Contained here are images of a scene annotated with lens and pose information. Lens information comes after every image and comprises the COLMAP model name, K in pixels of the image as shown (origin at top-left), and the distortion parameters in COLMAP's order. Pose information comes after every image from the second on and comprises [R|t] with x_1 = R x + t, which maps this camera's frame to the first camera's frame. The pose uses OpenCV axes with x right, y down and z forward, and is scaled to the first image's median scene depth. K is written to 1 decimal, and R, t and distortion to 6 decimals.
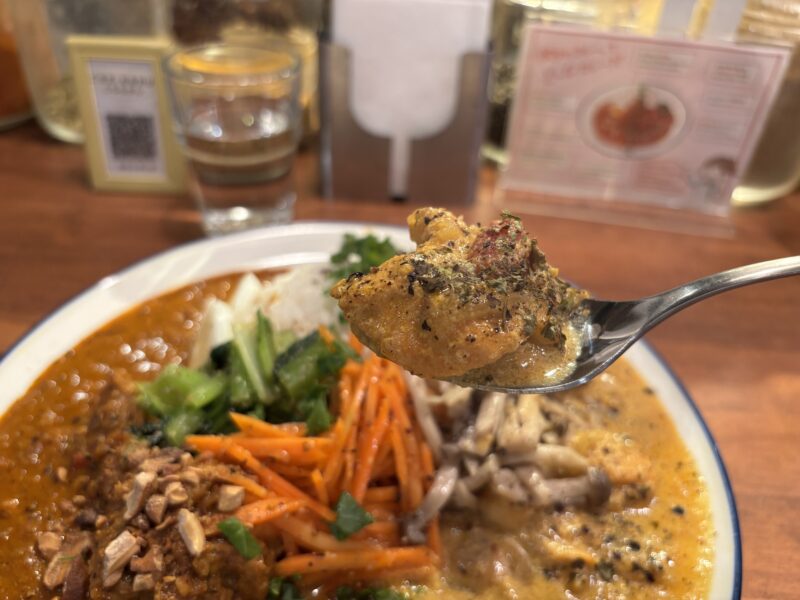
lens RADIAL K [[608.9, 0, 399.9], [0, 608.9, 300.6], [0, 0, 1]] dist [-0.000473, -0.008902]
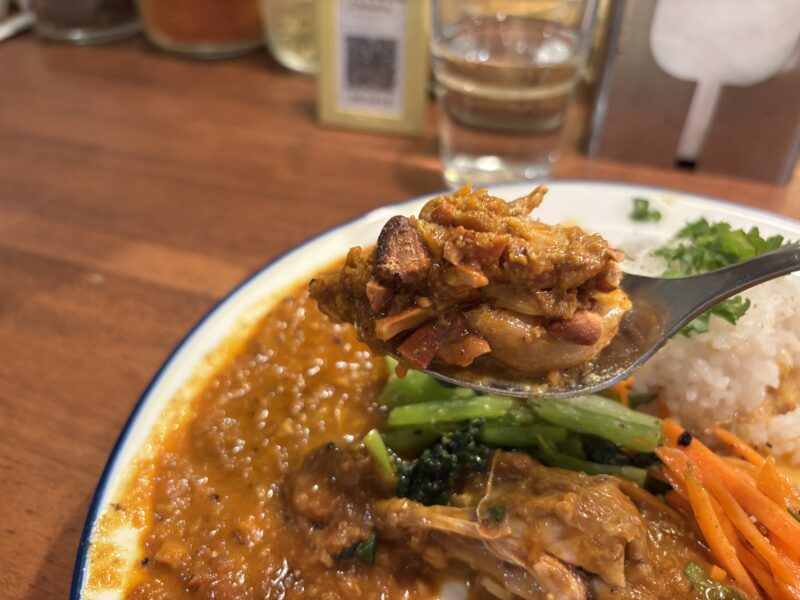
lens RADIAL K [[608.9, 0, 401.5], [0, 608.9, 298.9], [0, 0, 1]] dist [-0.000473, -0.008902]
pose [[0.953076, 0.148911, -0.263575, -0.119756], [-0.130131, 0.987634, 0.087432, -0.019957], [0.273336, -0.049030, 0.960668, 0.162391]]
